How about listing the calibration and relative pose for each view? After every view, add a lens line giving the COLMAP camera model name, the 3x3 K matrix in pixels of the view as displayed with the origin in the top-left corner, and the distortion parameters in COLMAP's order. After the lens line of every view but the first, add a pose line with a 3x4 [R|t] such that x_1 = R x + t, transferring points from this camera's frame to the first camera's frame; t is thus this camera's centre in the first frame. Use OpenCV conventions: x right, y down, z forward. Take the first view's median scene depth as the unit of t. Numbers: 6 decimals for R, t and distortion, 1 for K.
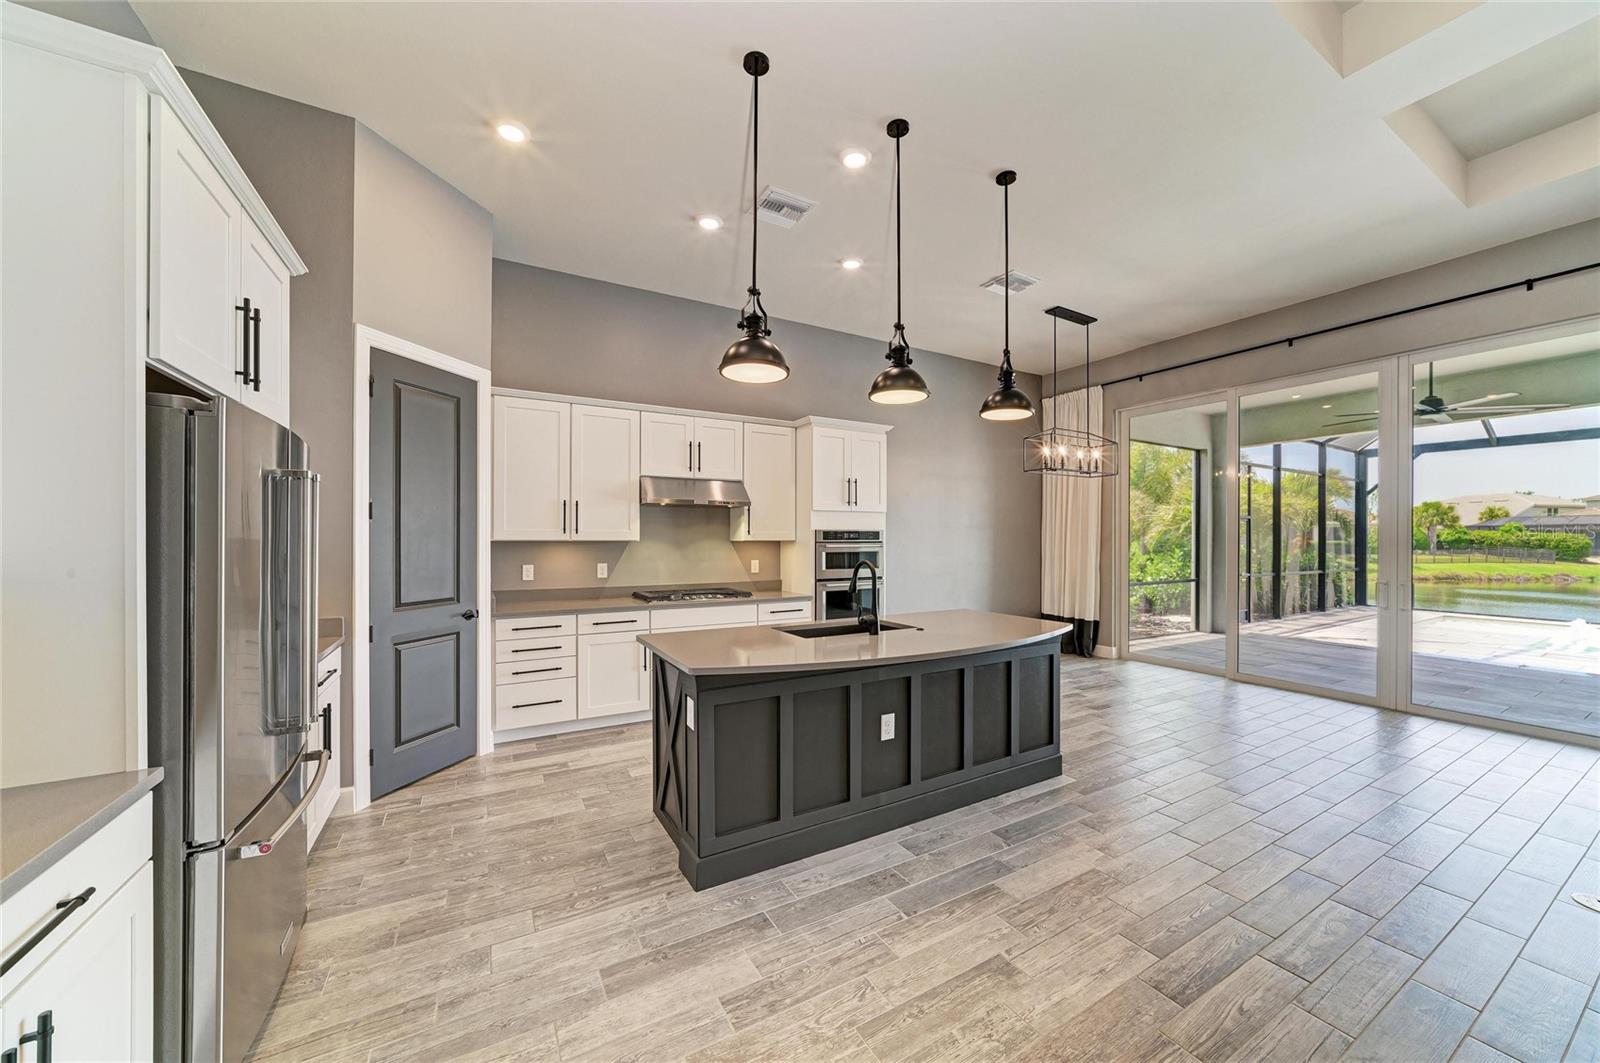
lens RADIAL K [[576.6, 0, 806.1], [0, 576.6, 538.8], [0, 0, 1]] dist [-0.020928, 0.005001]
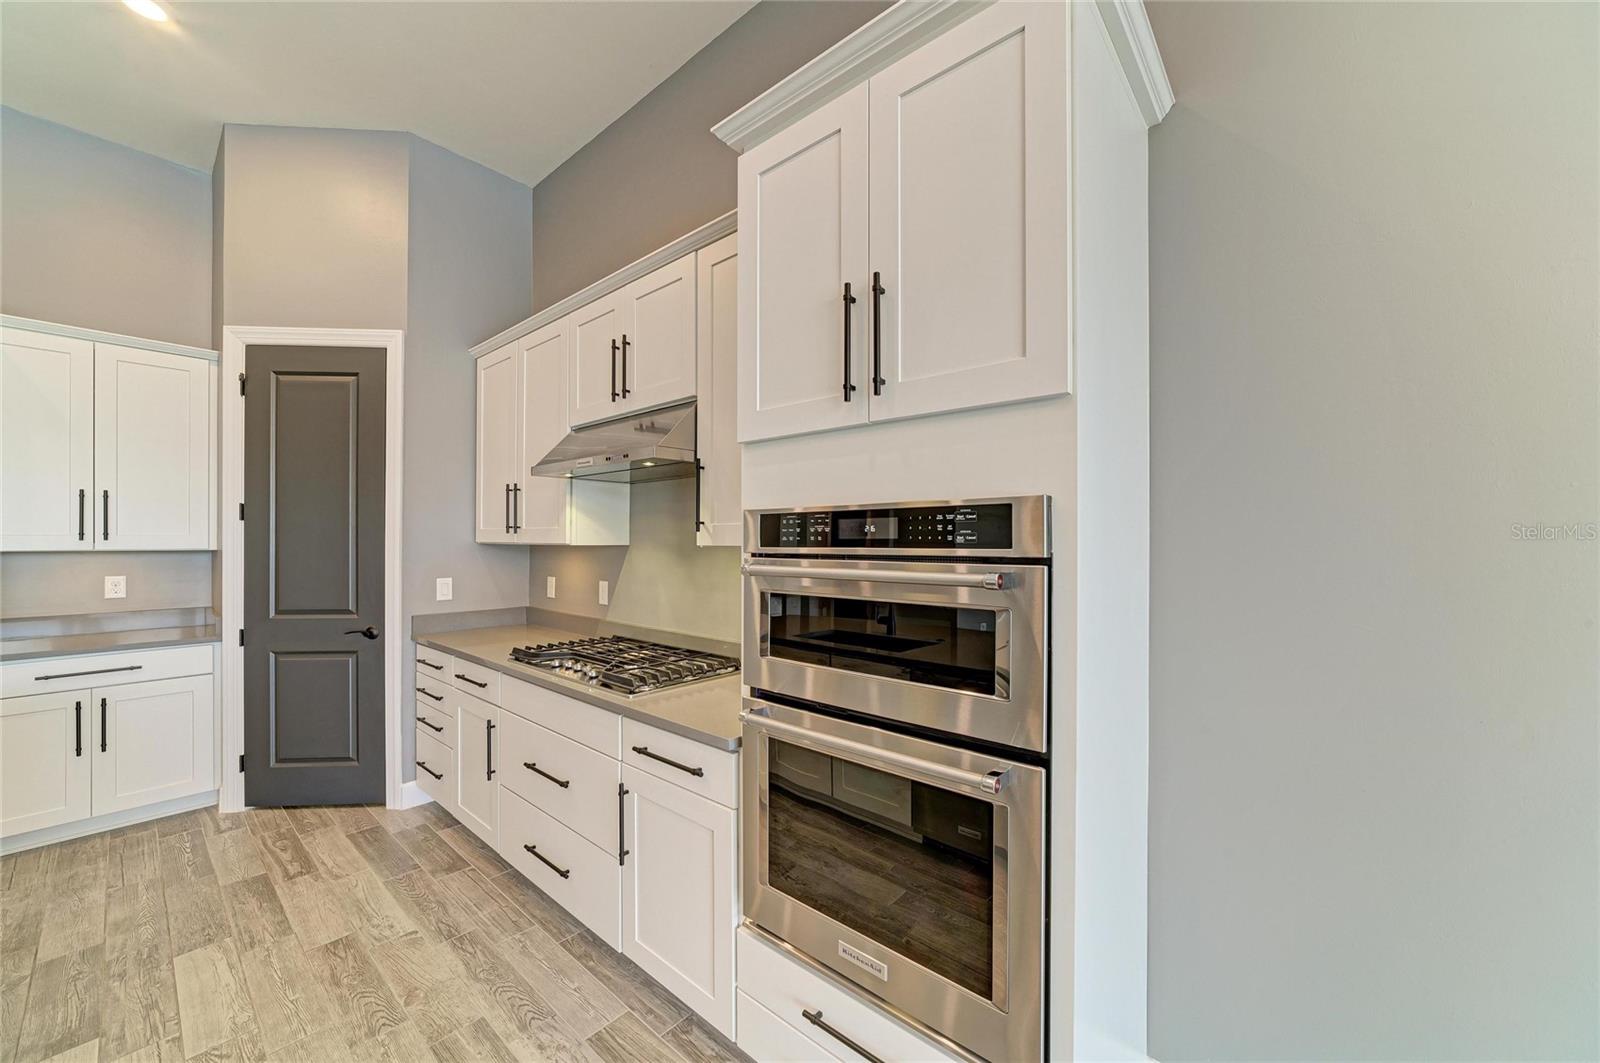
lens RADIAL K [[597.4, 0, 804.7], [0, 597.4, 540.7], [0, 0, 1]] dist [-0.015541, 0.004356]
pose [[0.331761, -0.000807, -0.943363, 0.324600], [-0.003096, 0.999993, -0.001944, -0.000429], [0.943358, 0.003566, 0.331757, 0.991107]]
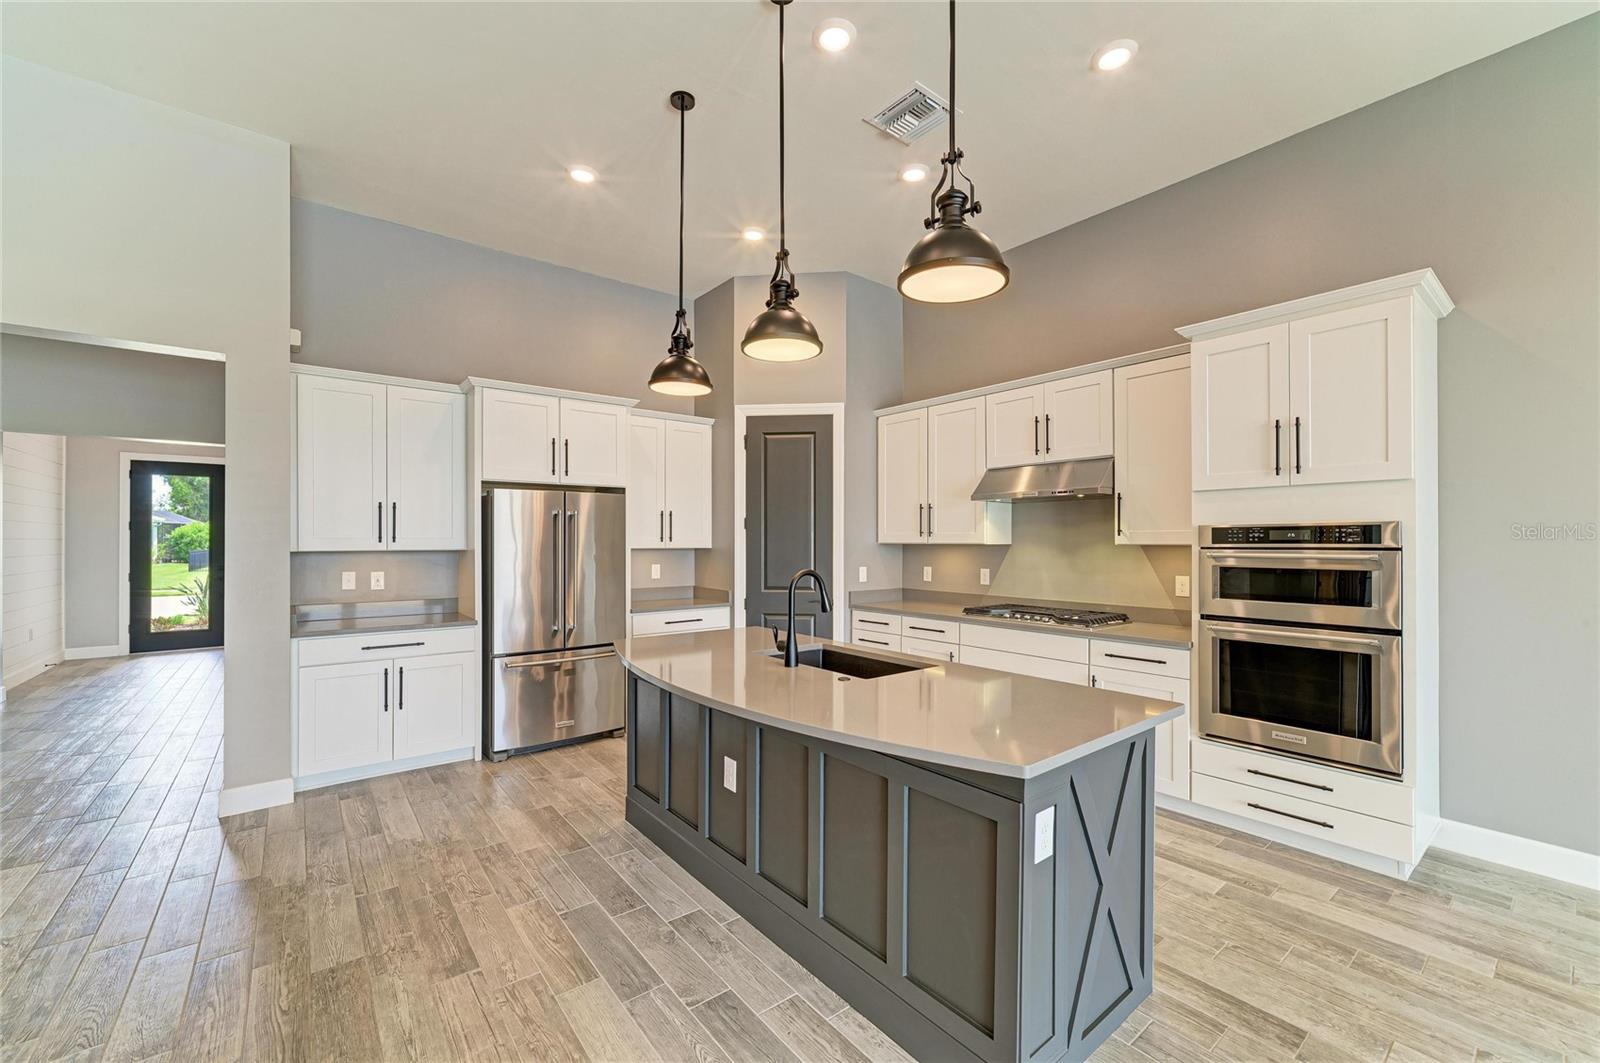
lens RADIAL K [[643.1, 0, 802.5], [0, 643.1, 539.4], [0, 0, 1]] dist [-0.015500, 0.005187]
pose [[0.146513, -0.004573, -0.989198, 0.611504], [-0.000765, 0.999988, -0.004736, 0.001007], [0.989208, 0.001451, 0.146508, 0.564374]]
